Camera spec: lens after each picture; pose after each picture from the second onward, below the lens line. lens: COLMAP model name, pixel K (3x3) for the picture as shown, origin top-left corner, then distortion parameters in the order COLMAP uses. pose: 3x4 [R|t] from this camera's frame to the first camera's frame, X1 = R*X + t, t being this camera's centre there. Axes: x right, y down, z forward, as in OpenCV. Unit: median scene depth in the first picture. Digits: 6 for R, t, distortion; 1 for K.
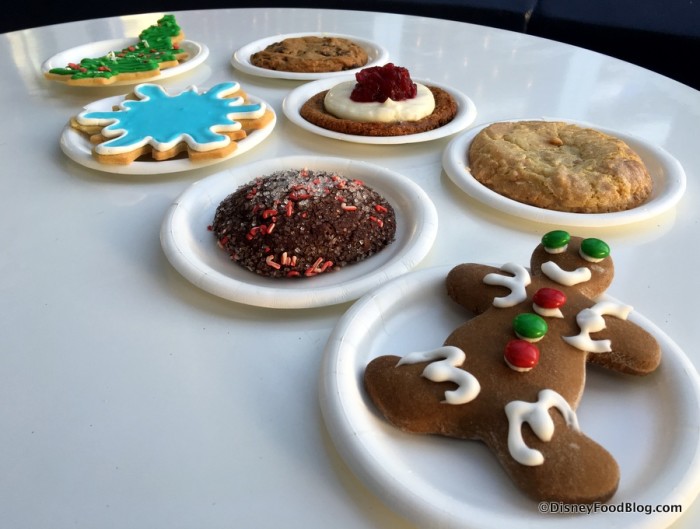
lens RADIAL K [[613.6, 0, 350.0], [0, 613.6, 264.5], [0, 0, 1]] dist [-0.007964, -0.012351]
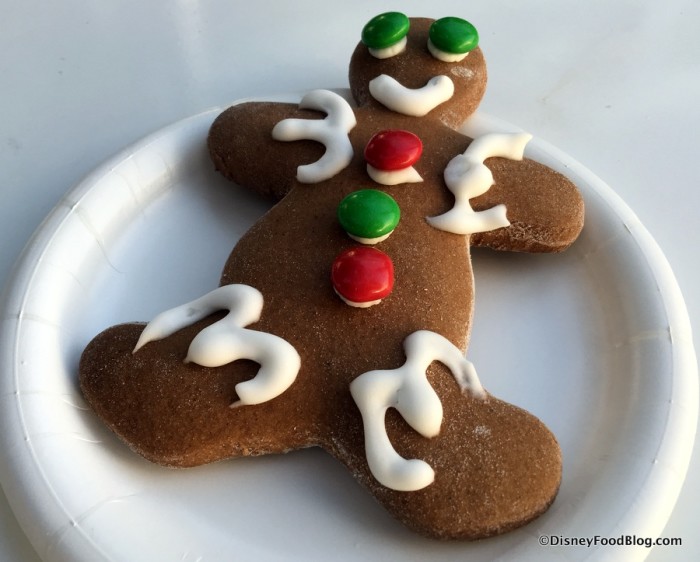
lens RADIAL K [[744.6, 0, 350.0], [0, 744.6, 281.0], [0, 0, 1]] dist [0.026740, 0.007580]
pose [[0.945826, -0.241796, 0.216673, 0.110667], [0.171478, 0.938714, 0.299017, -0.038912], [-0.275695, -0.245663, 0.929323, 0.345196]]
